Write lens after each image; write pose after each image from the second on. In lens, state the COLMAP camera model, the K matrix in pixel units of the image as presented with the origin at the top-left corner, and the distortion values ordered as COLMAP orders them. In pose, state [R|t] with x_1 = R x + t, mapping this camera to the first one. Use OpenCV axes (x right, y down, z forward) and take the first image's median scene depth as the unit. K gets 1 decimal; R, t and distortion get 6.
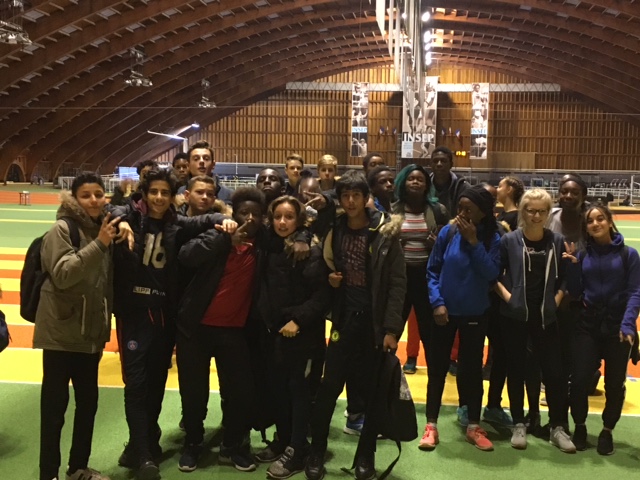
lens RADIAL K [[882.2, 0, 321.5], [0, 882.2, 240.2], [0, 0, 1]] dist [0.005658, 0.000000]
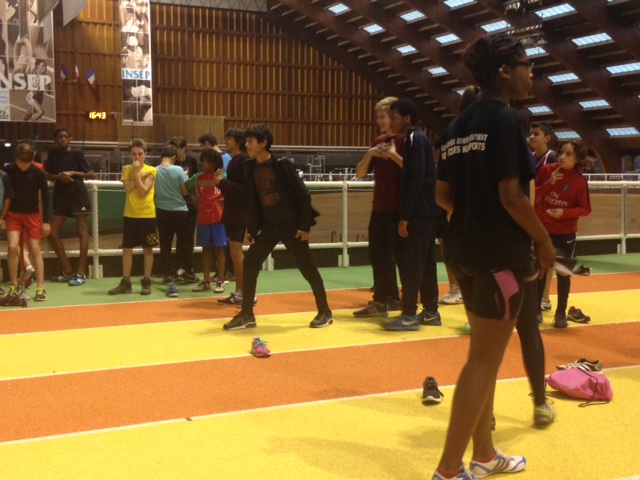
lens RADIAL K [[935.4, 0, 321.4], [0, 935.4, 238.5], [0, 0, 1]] dist [0.148394, 0.000000]
pose [[0.847403, -0.054072, 0.528189, -0.038897], [0.050559, 0.998498, 0.021105, -0.028131], [-0.528537, 0.008820, 0.848864, 0.439491]]
